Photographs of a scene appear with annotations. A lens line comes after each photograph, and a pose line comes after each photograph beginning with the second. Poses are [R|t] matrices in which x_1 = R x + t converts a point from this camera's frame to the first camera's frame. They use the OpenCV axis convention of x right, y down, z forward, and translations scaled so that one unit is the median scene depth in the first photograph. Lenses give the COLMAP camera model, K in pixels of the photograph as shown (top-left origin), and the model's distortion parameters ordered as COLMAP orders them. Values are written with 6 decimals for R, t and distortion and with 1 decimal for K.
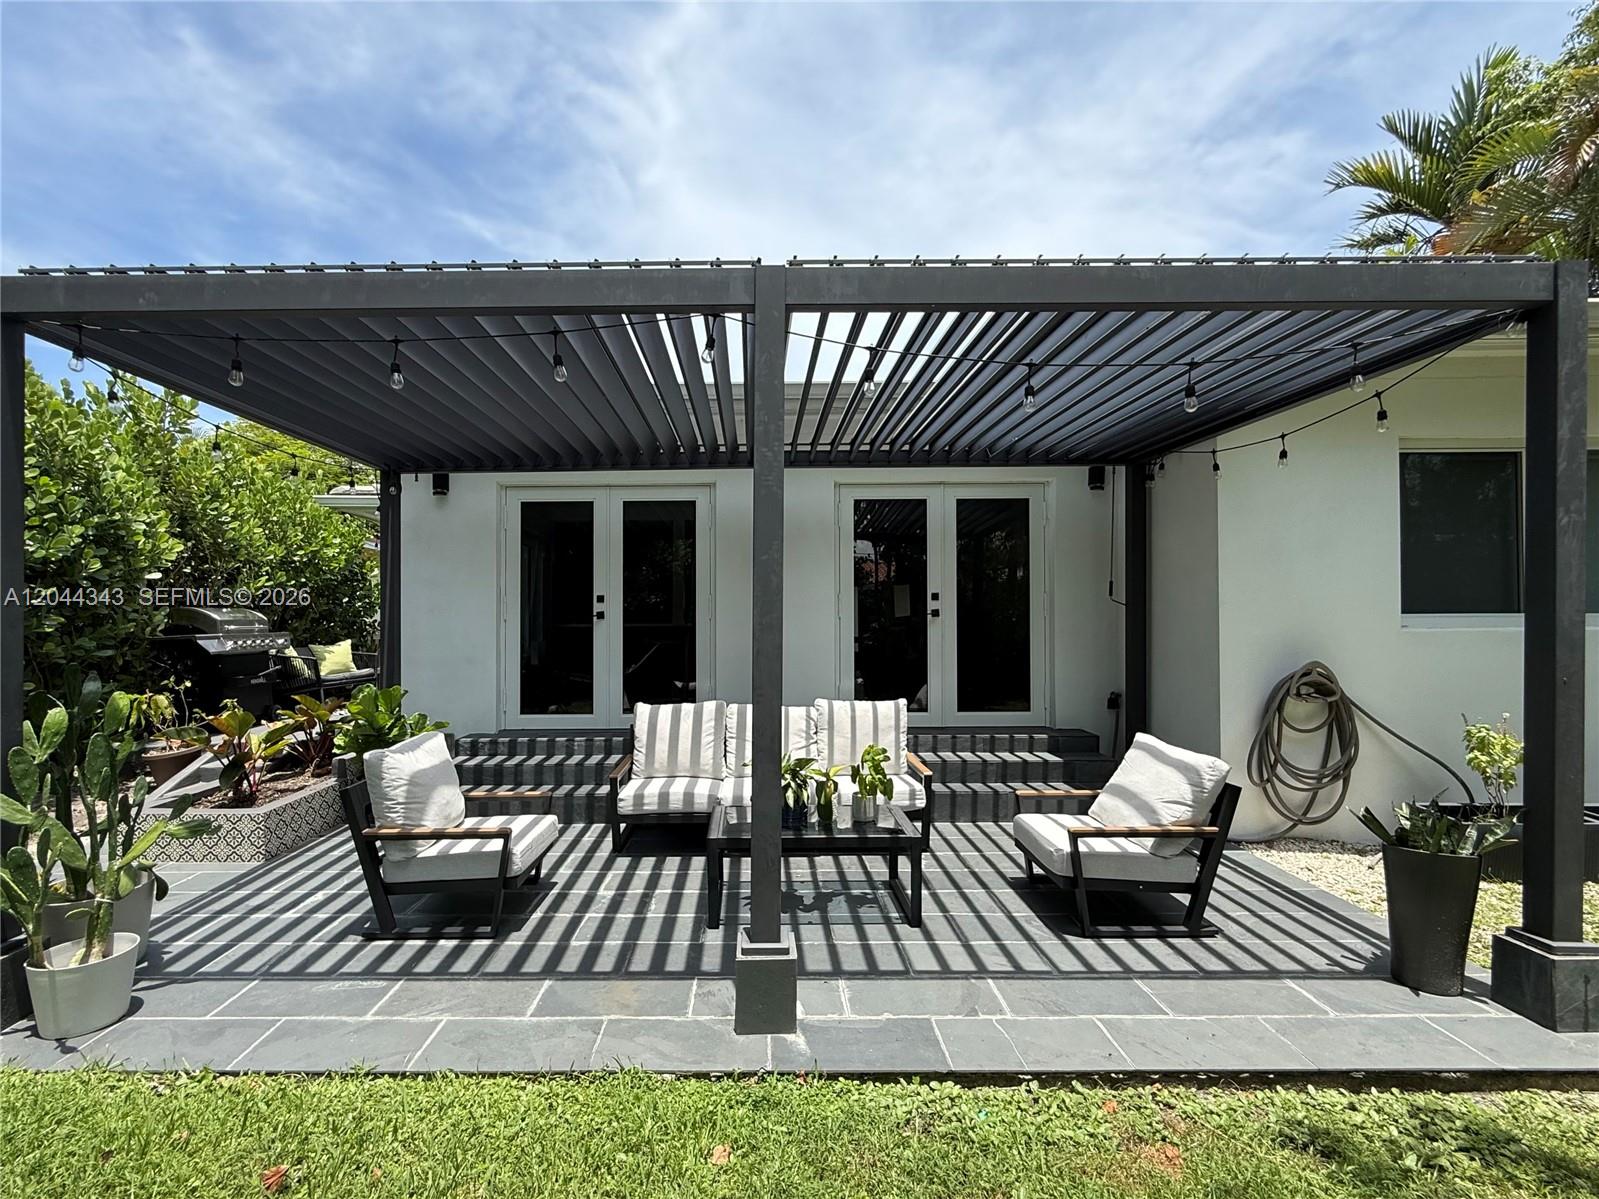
lens RADIAL K [[709.9, 0, 757.7], [0, 709.9, 626.0], [0, 0, 1]] dist [-0.000230, 0.000099]
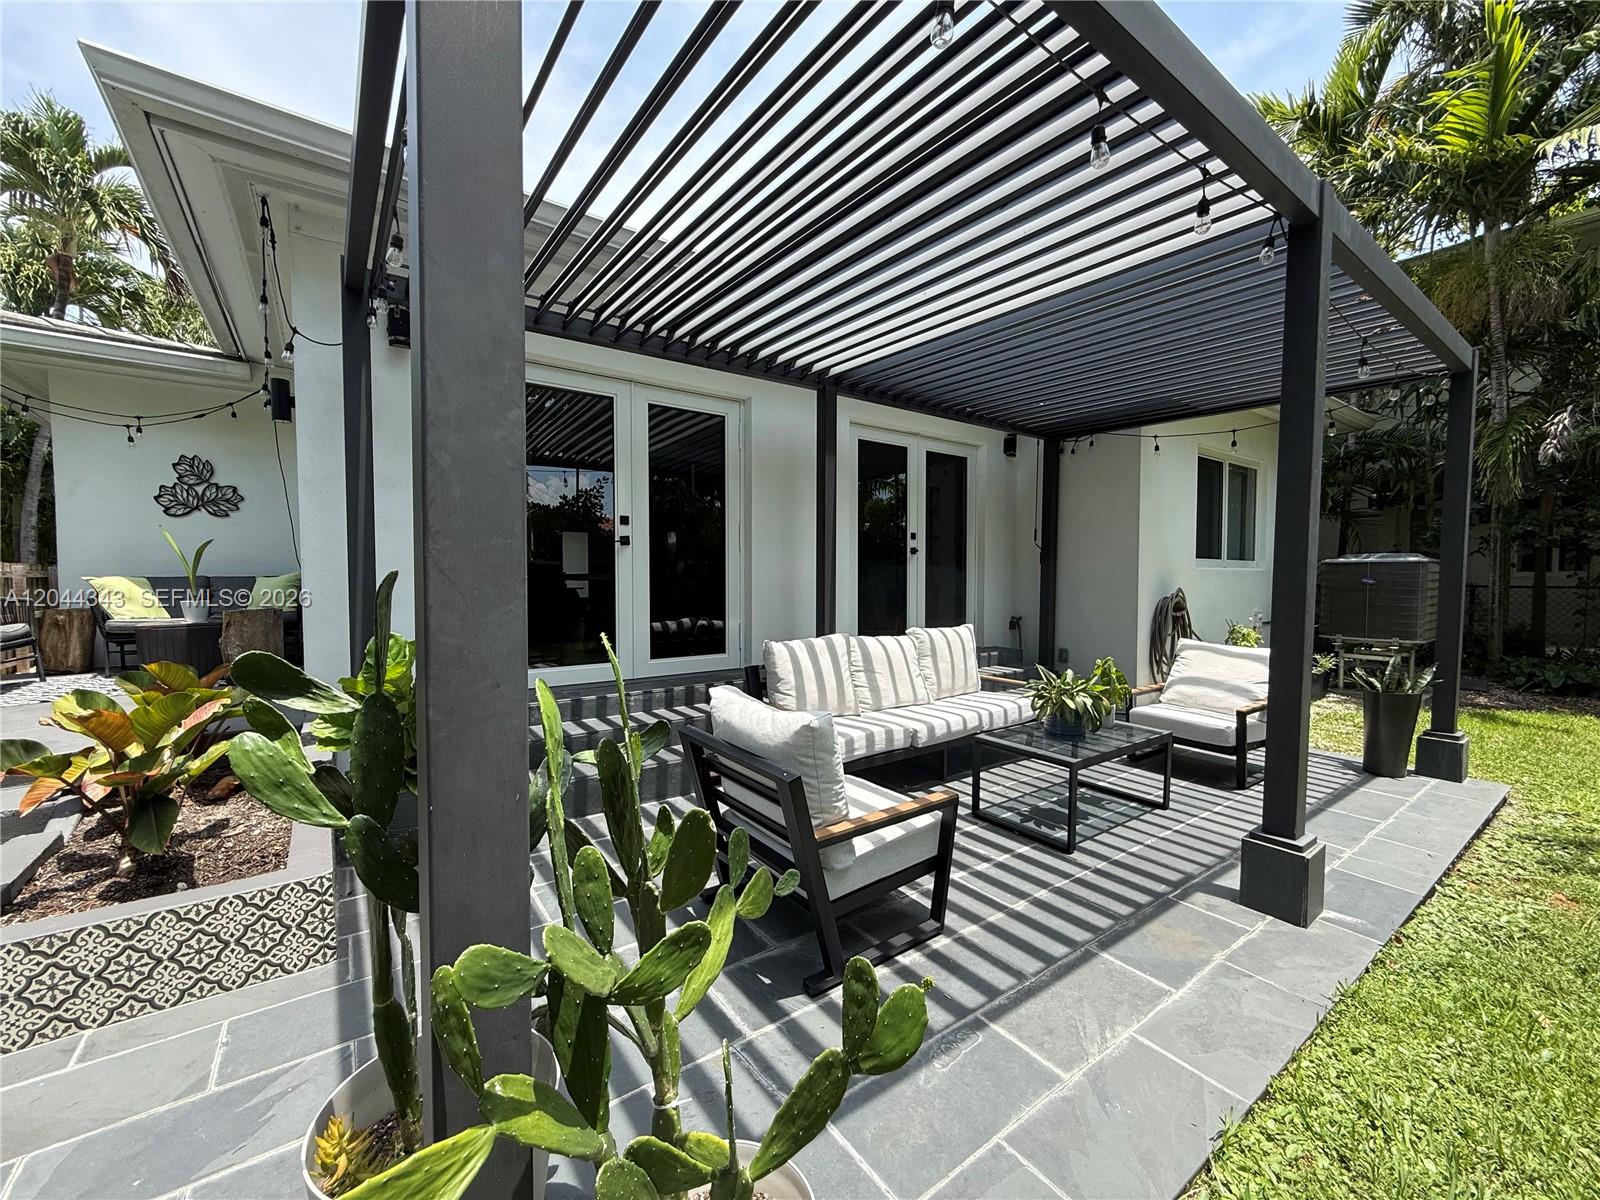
lens RADIAL K [[640.3, 0, 793.8], [0, 640.3, 600.6], [0, 0, 1]] dist [-0.000589, -0.000059]
pose [[0.809814, -0.014356, 0.586511, -0.552264], [-0.006308, 0.999430, 0.033173, 0.031494], [-0.586652, -0.030564, 0.809262, 0.324750]]
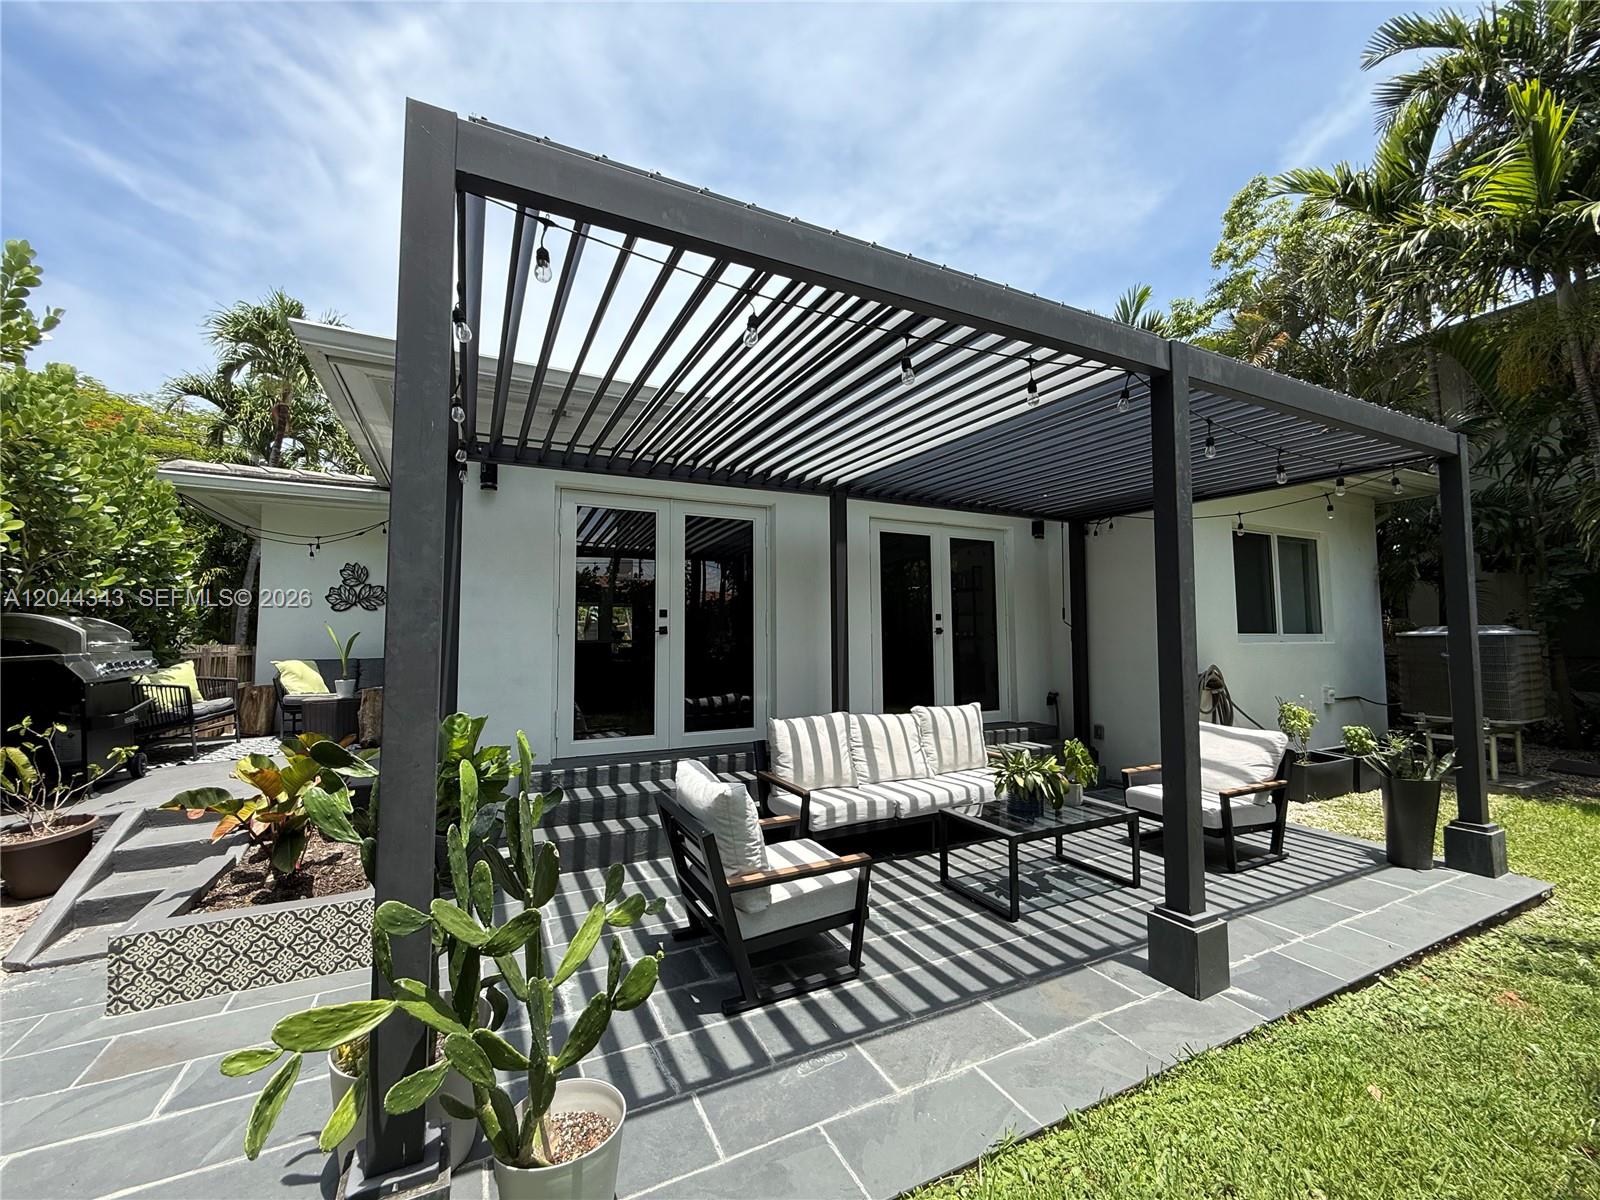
lens RADIAL K [[639.4, 0, 792.9], [0, 639.4, 601.2], [0, 0, 1]] dist [-0.000678, 0.000043]
pose [[0.894871, 0.028468, 0.445417, -0.503341], [0.001619, 0.997750, -0.067023, 0.004304], [-0.446323, 0.060698, 0.892811, 0.160868]]
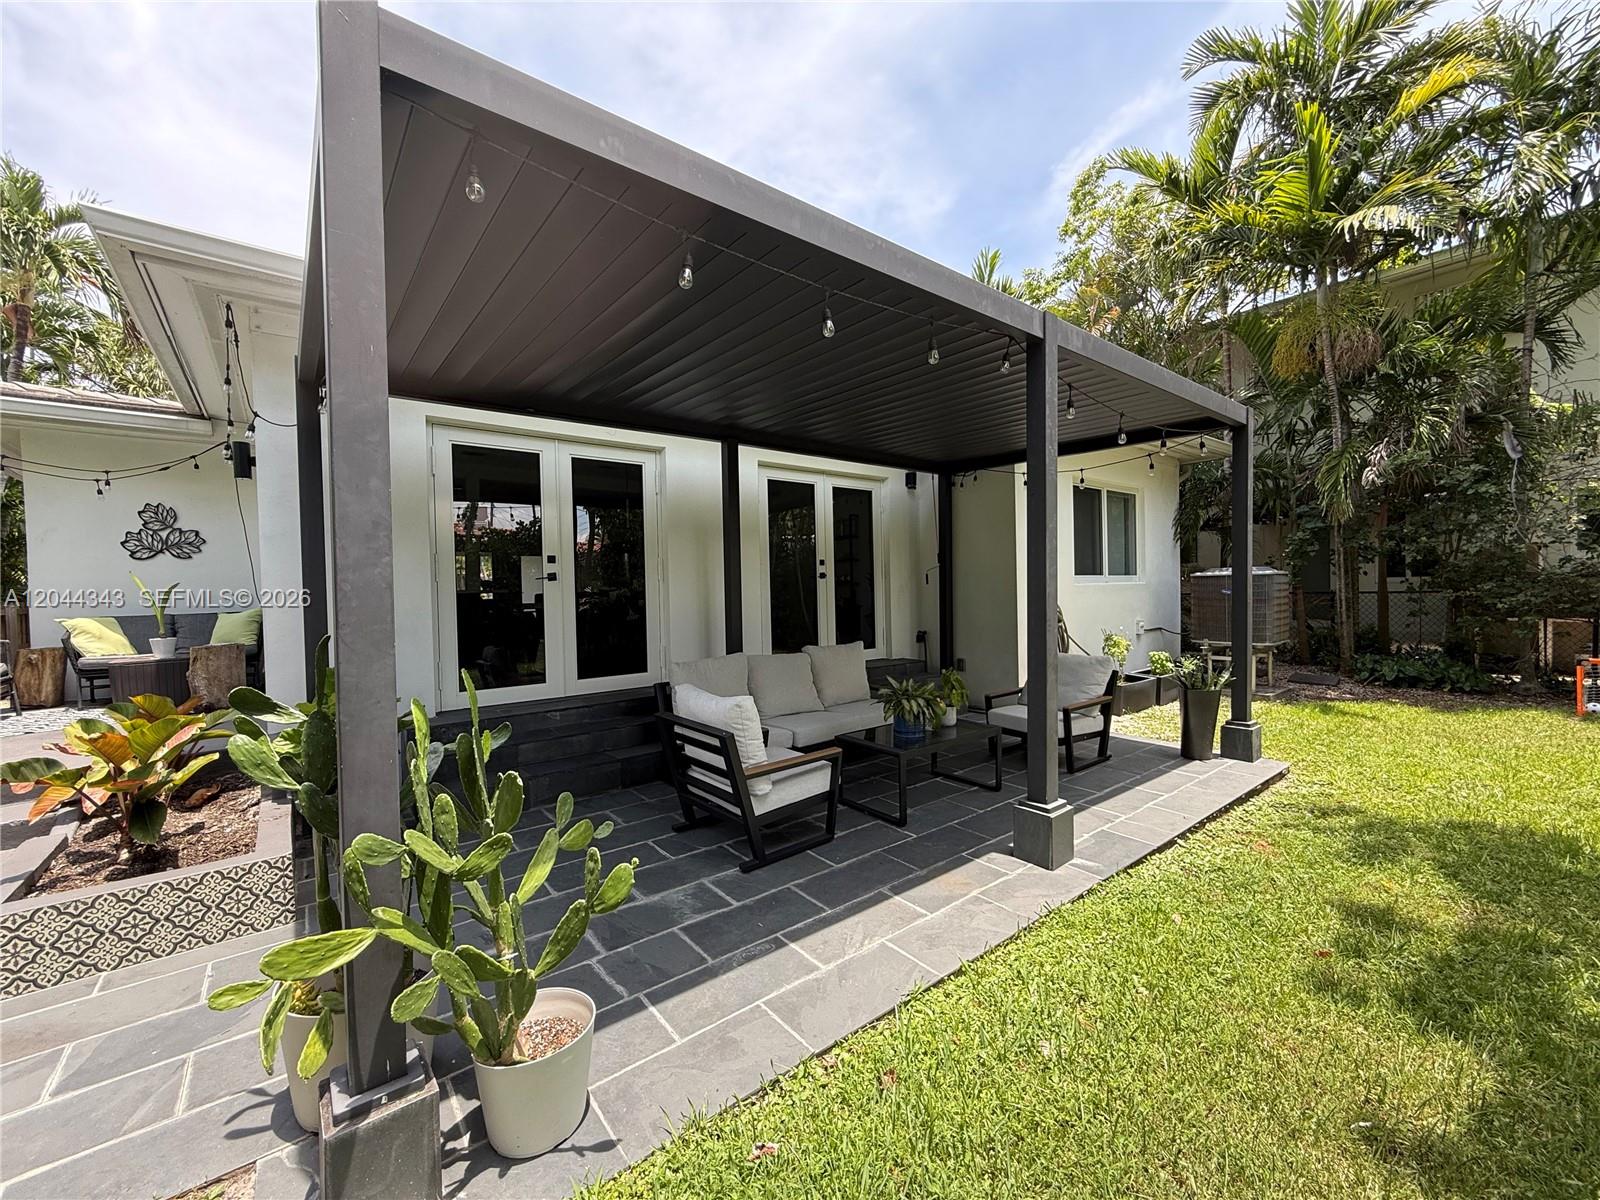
lens RADIAL K [[637.8, 0, 793.2], [0, 637.8, 600.6], [0, 0, 1]] dist [-0.000670, -0.000026]
pose [[0.783762, -0.021160, 0.620701, -0.551429], [0.016948, 0.999776, 0.012683, 0.012340], [-0.620830, 0.000580, 0.783945, 0.160065]]
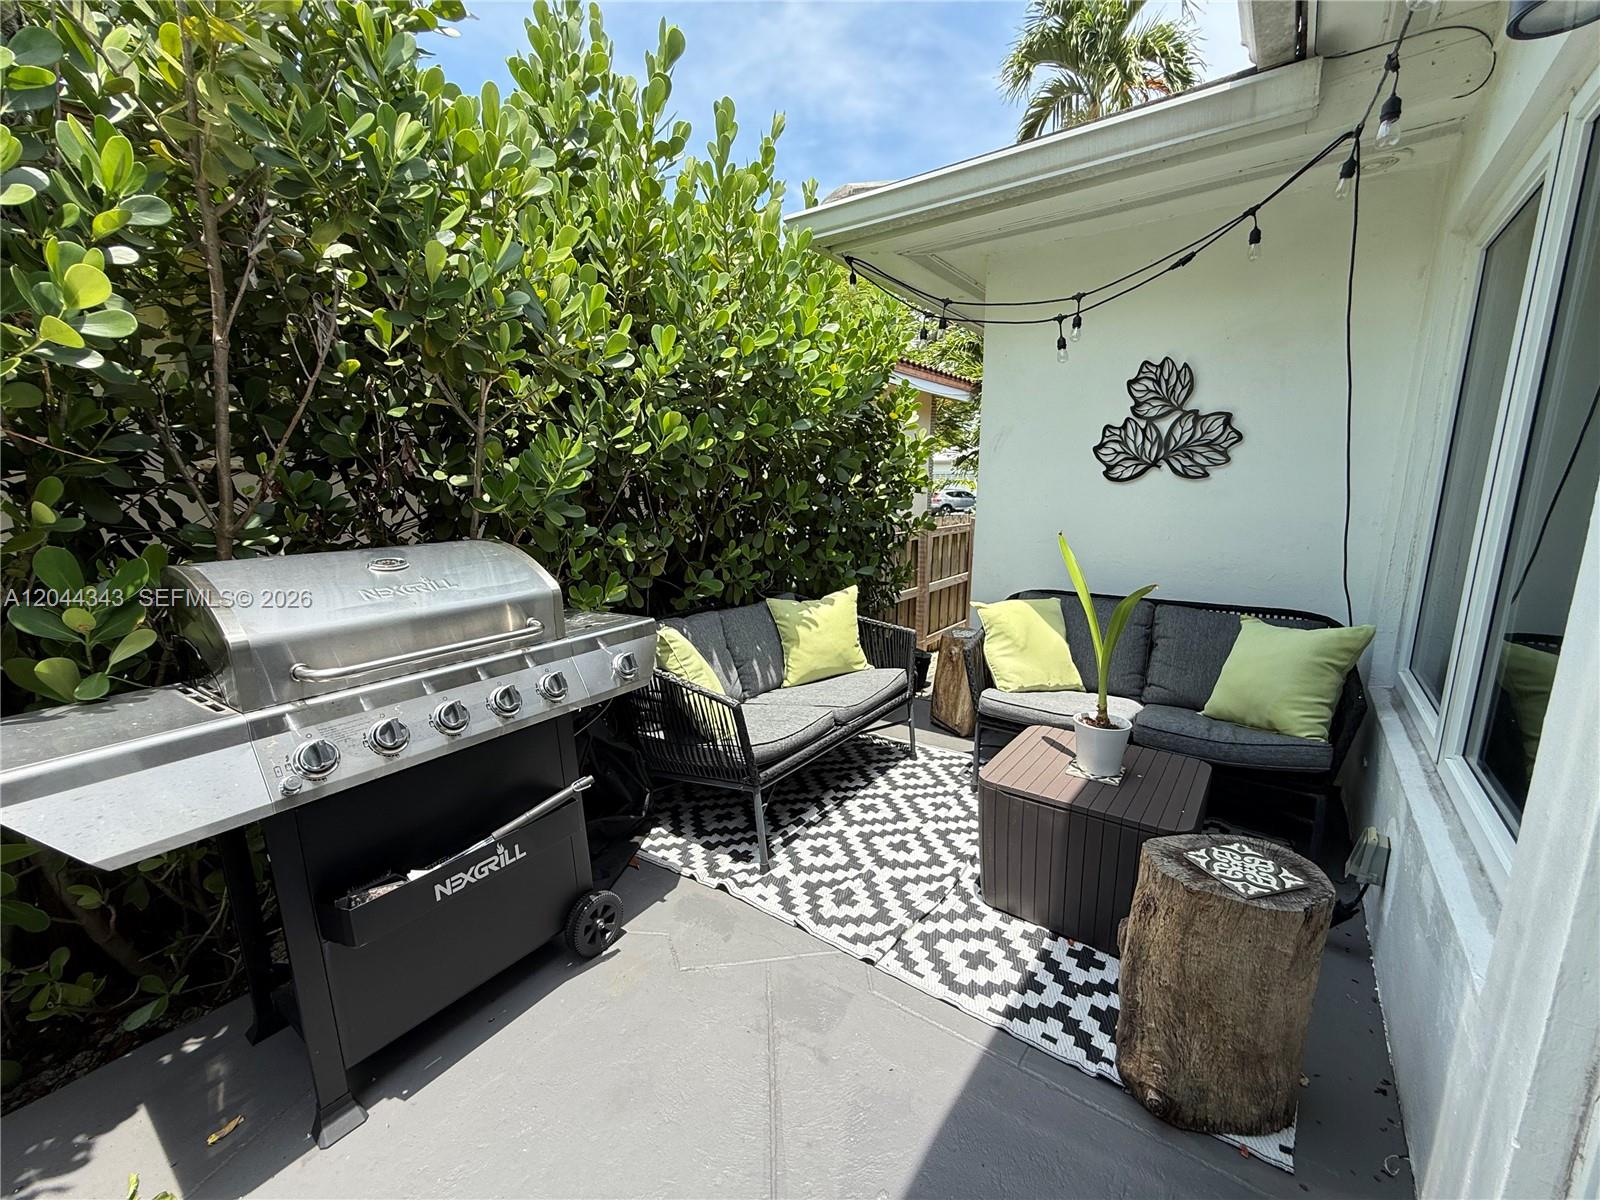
lens RADIAL K [[637.8, 0, 793.2], [0, 637.8, 600.6], [0, 0, 1]] dist [-0.000670, -0.000026]
pose [[0.790458, 0.120969, -0.600451, -0.633209], [-0.006789, 0.981974, 0.188894, -0.067737], [0.612478, -0.145237, 0.777031, 1.148329]]
